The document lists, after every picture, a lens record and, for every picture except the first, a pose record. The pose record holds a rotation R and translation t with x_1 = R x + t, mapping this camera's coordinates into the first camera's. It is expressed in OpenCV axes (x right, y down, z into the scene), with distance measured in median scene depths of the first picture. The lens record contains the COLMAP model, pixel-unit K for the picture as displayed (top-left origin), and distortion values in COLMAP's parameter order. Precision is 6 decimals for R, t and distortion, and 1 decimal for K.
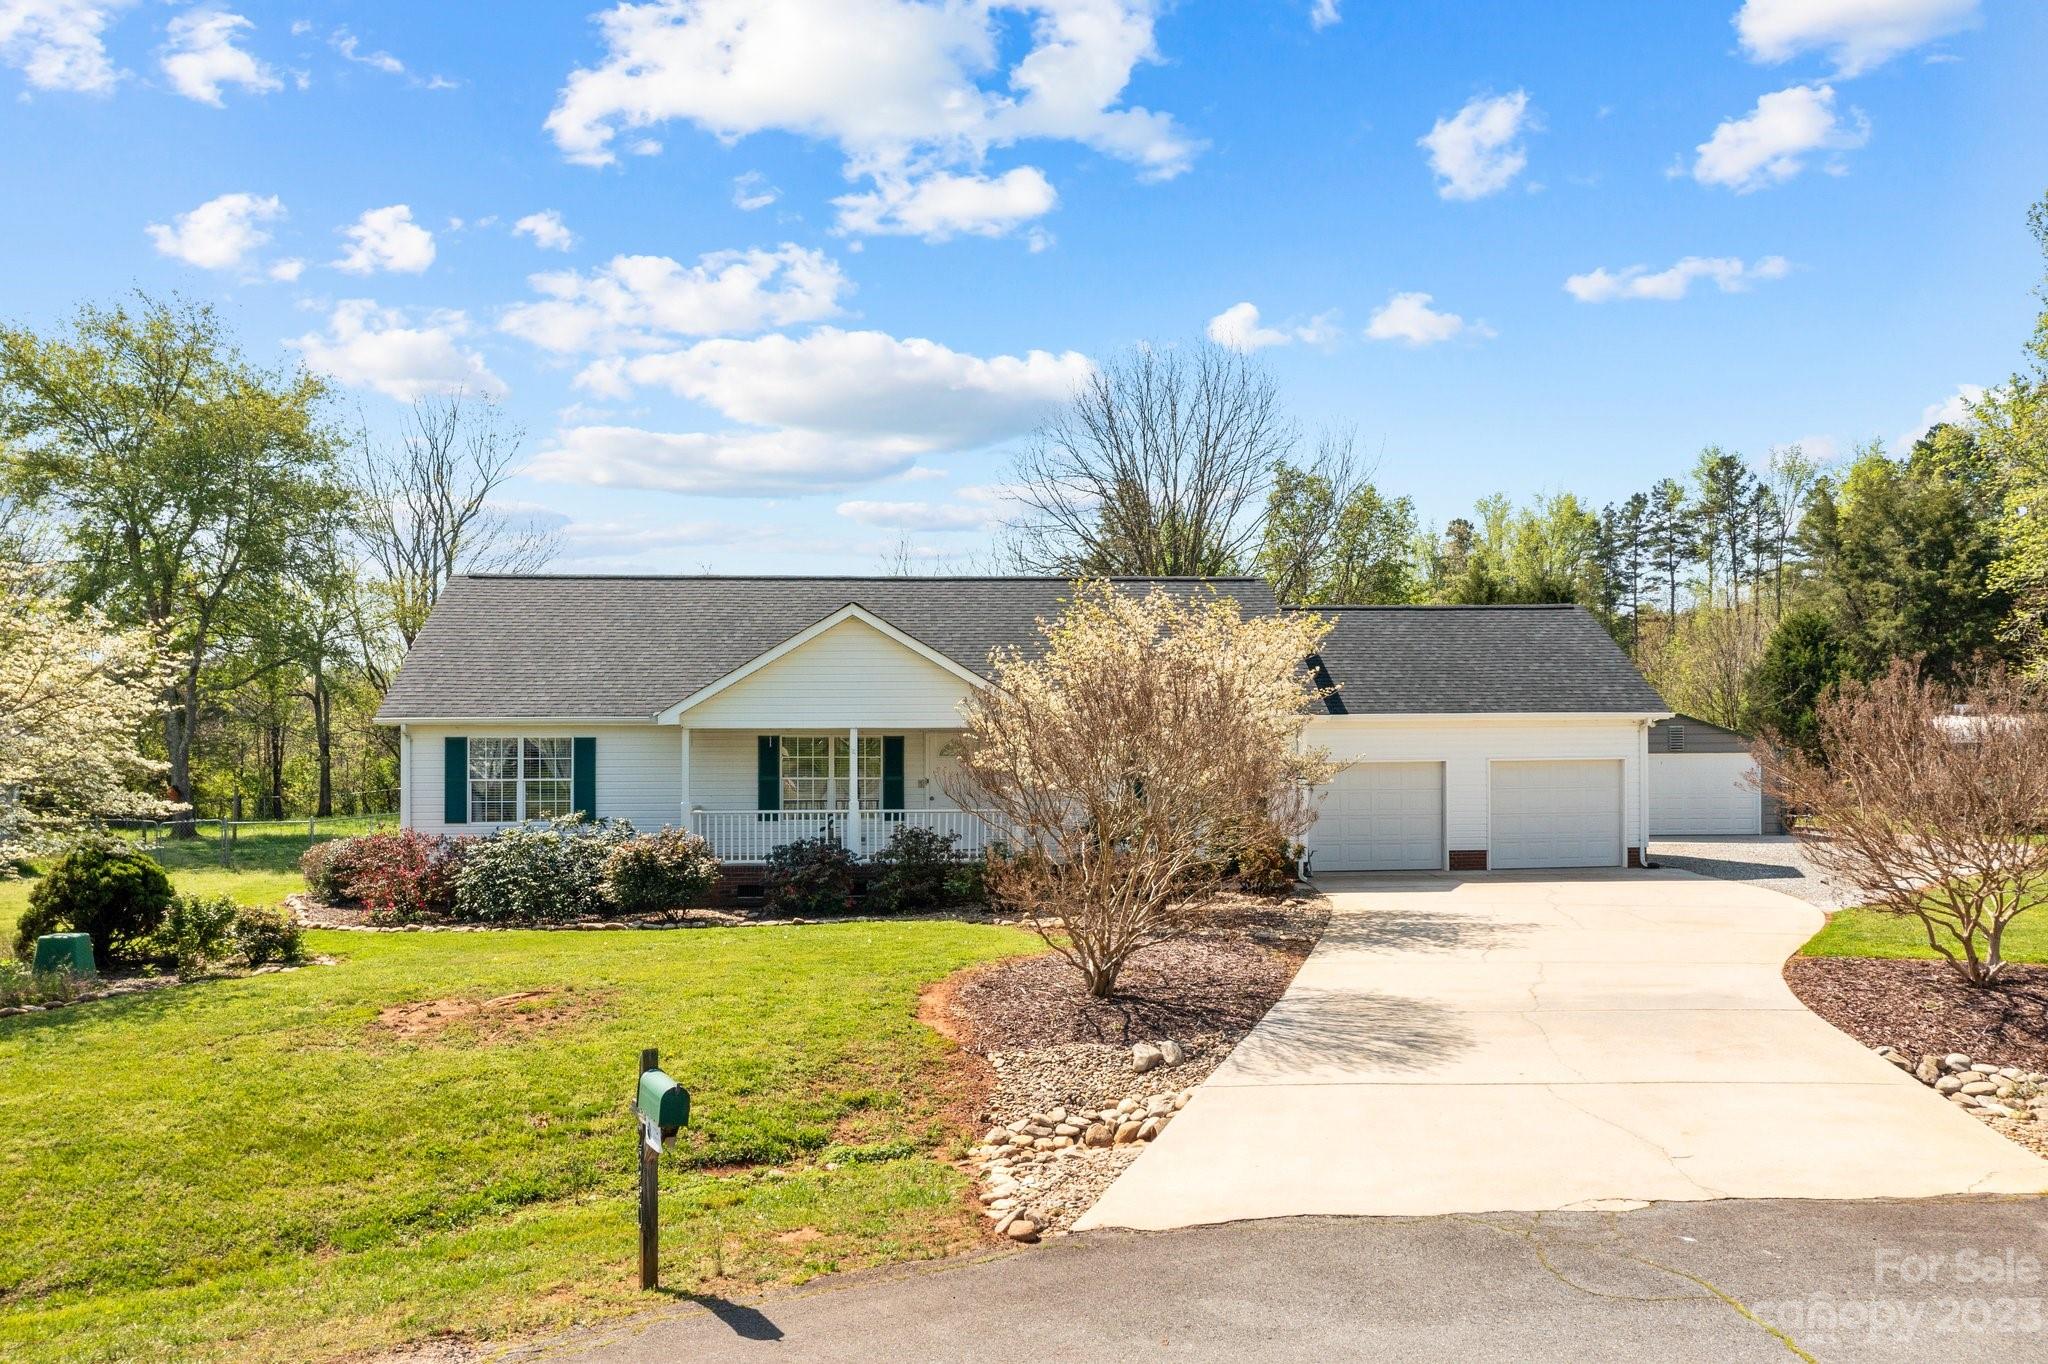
lens RADIAL K [[1616.0, 0, 1022.2], [0, 1616.0, 706.3], [0, 0, 1]] dist [-0.010234, -0.003005]
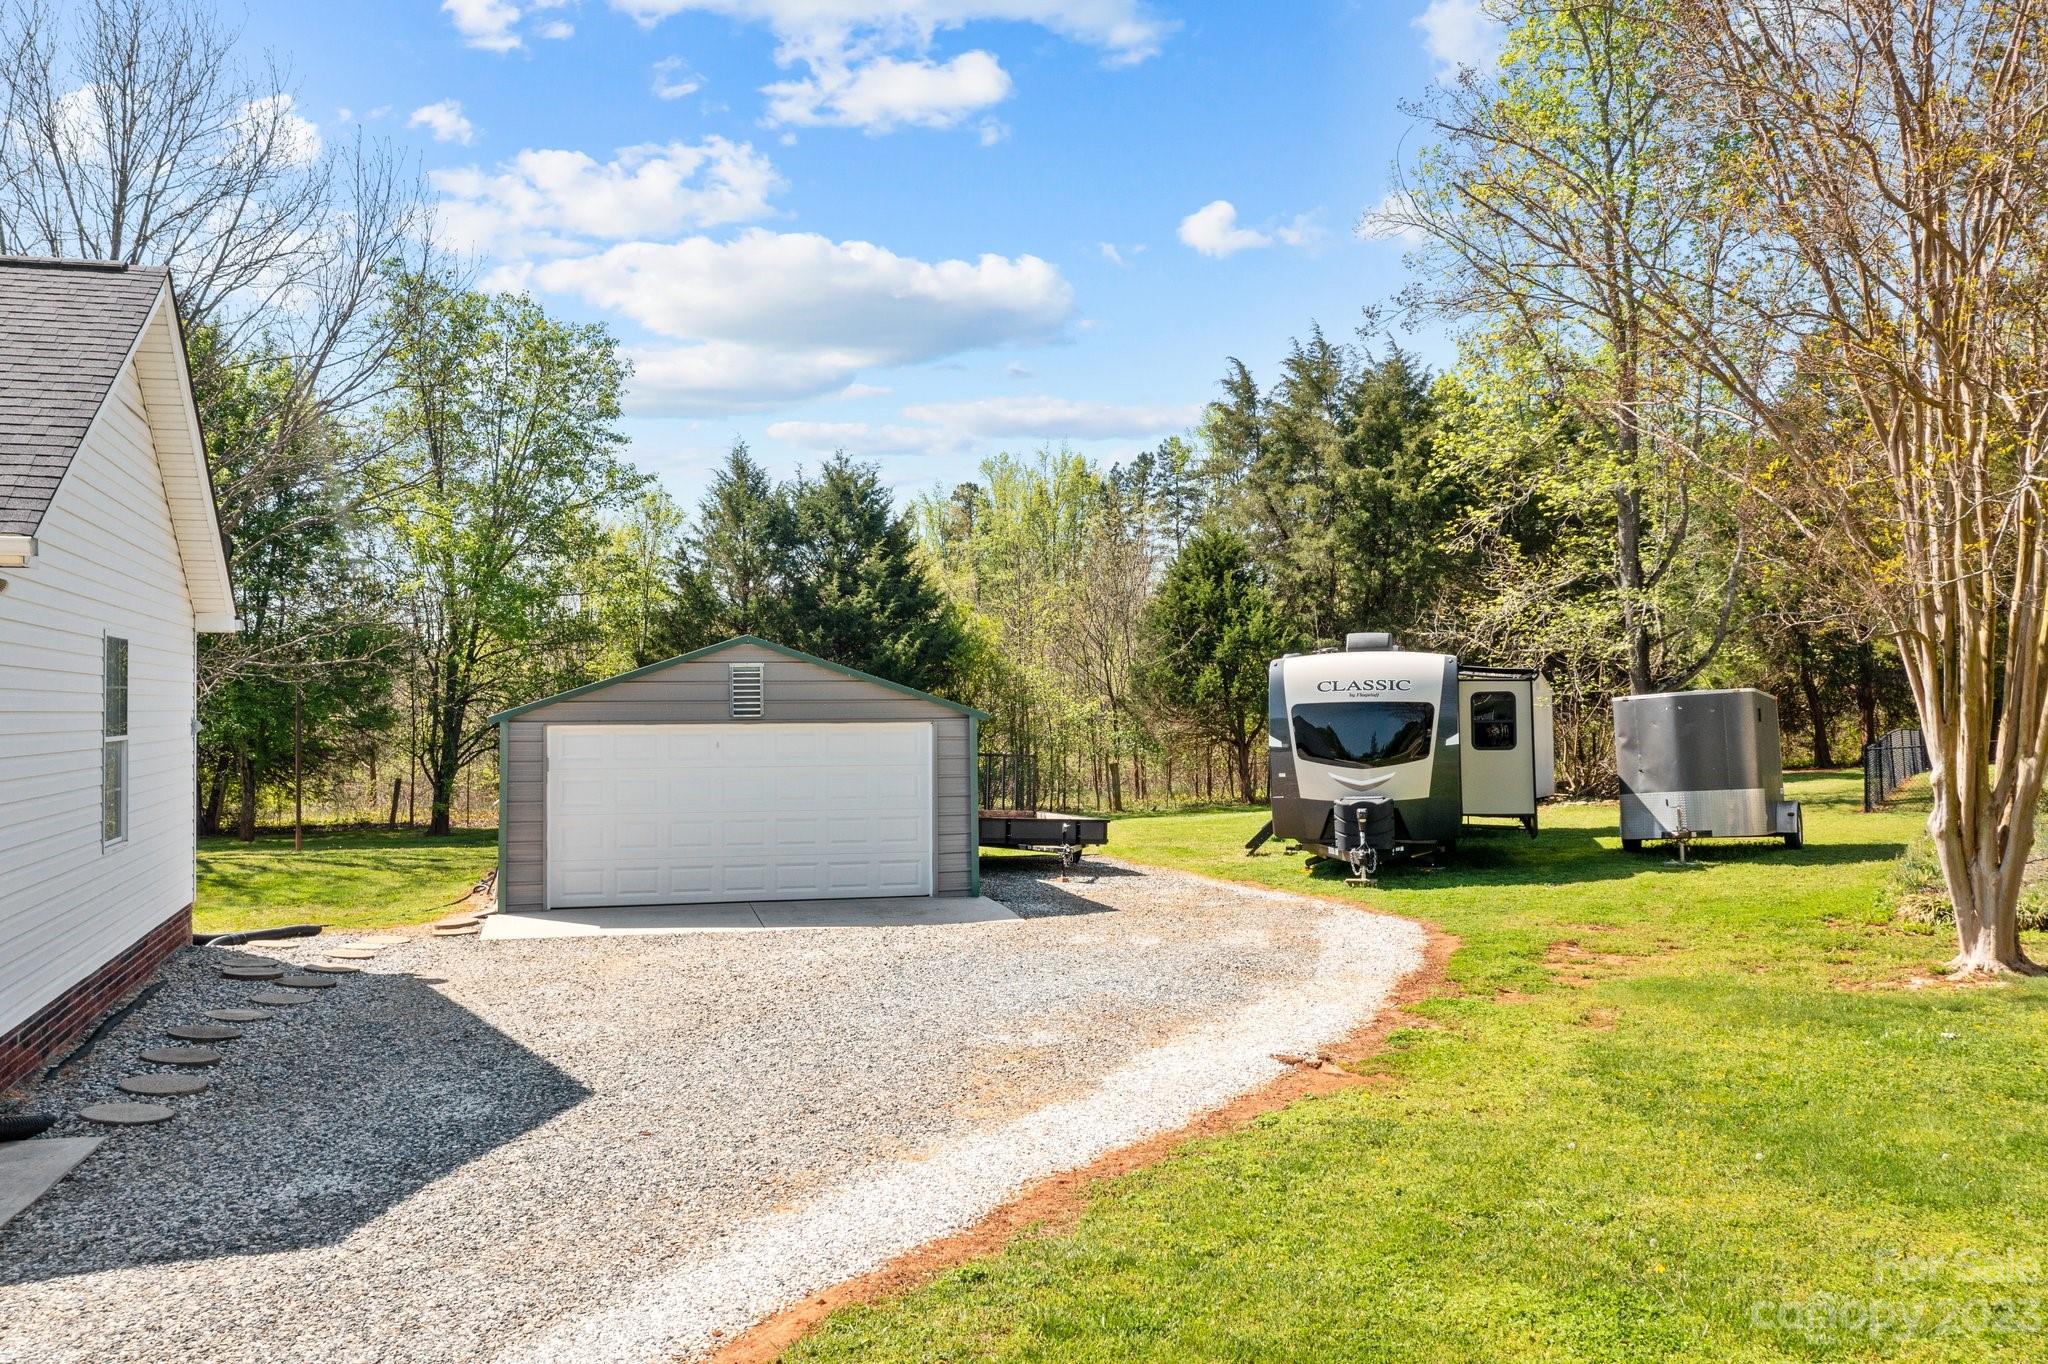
lens RADIAL K [[1611.1, 0, 1024.0], [0, 1611.1, 682.0], [0, 0, 1]] dist [-0.034085, -0.000458]
pose [[0.969950, 0.003973, 0.243270, 0.317110], [-0.001595, 0.999949, -0.009971, 0.018690], [-0.243297, 0.009284, 0.969907, 0.462217]]
